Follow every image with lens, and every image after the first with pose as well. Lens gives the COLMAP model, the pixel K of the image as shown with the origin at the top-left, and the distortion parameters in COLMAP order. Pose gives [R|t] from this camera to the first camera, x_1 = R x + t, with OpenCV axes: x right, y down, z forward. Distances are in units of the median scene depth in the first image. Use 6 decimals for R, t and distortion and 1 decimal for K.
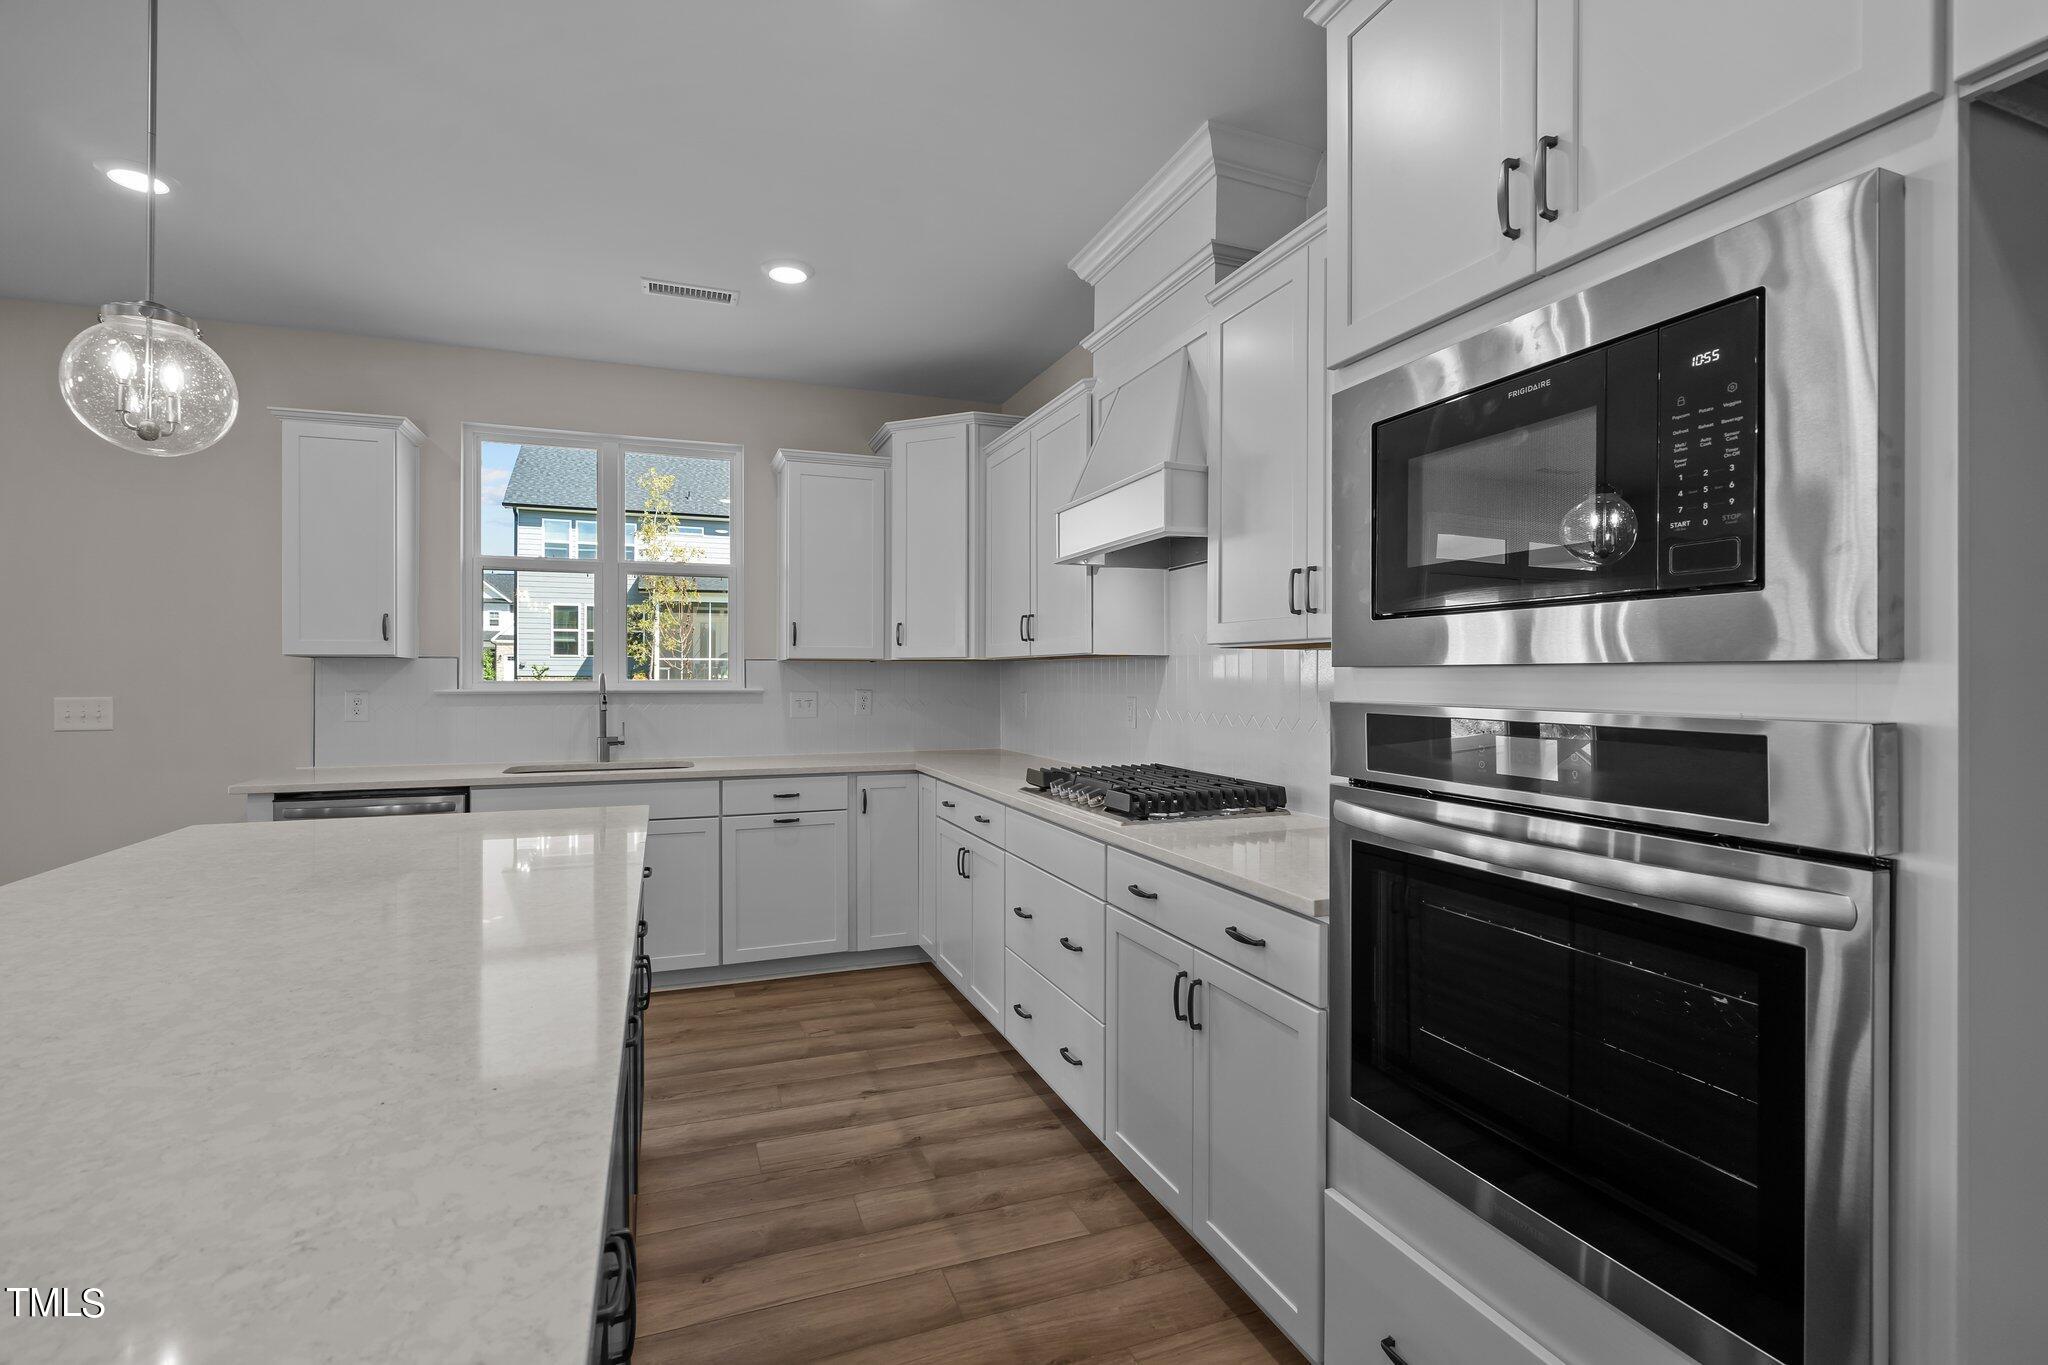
lens RADIAL K [[938.0, 0, 1019.1], [0, 938.0, 674.3], [0, 0, 1]] dist [0.001397, 0.000153]
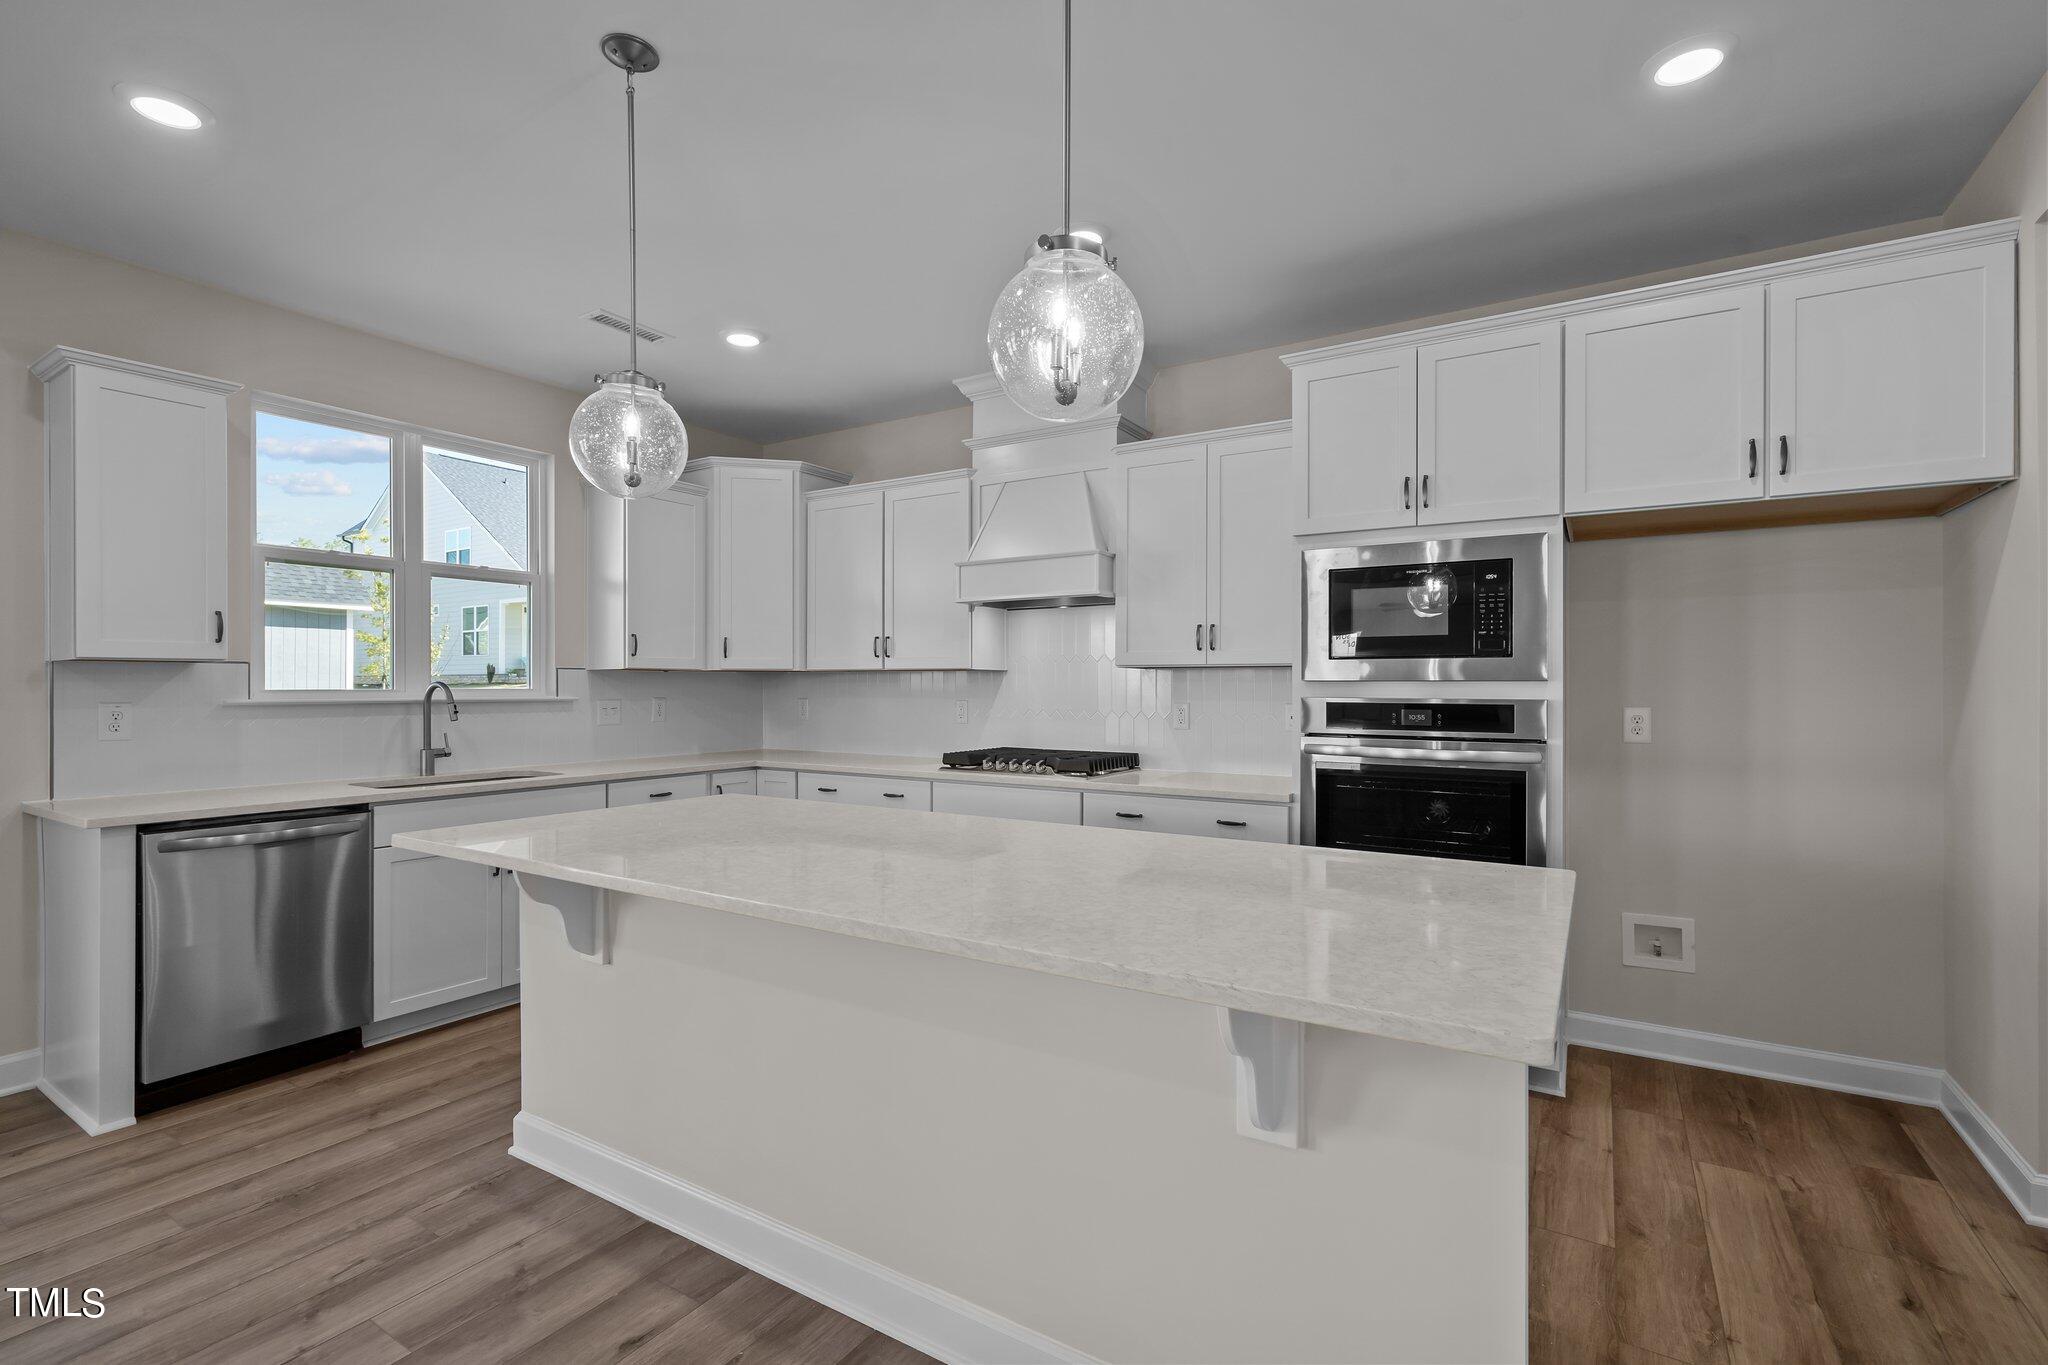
lens RADIAL K [[929.8, 0, 1024.0], [0, 929.8, 682.5], [0, 0, 1]] dist [-0.003394, -0.000370]
pose [[0.795593, 0.002524, 0.605827, -0.605331], [-0.002041, 0.999997, -0.001485, 0.000264], [-0.605829, -0.000056, 0.795595, -0.117309]]
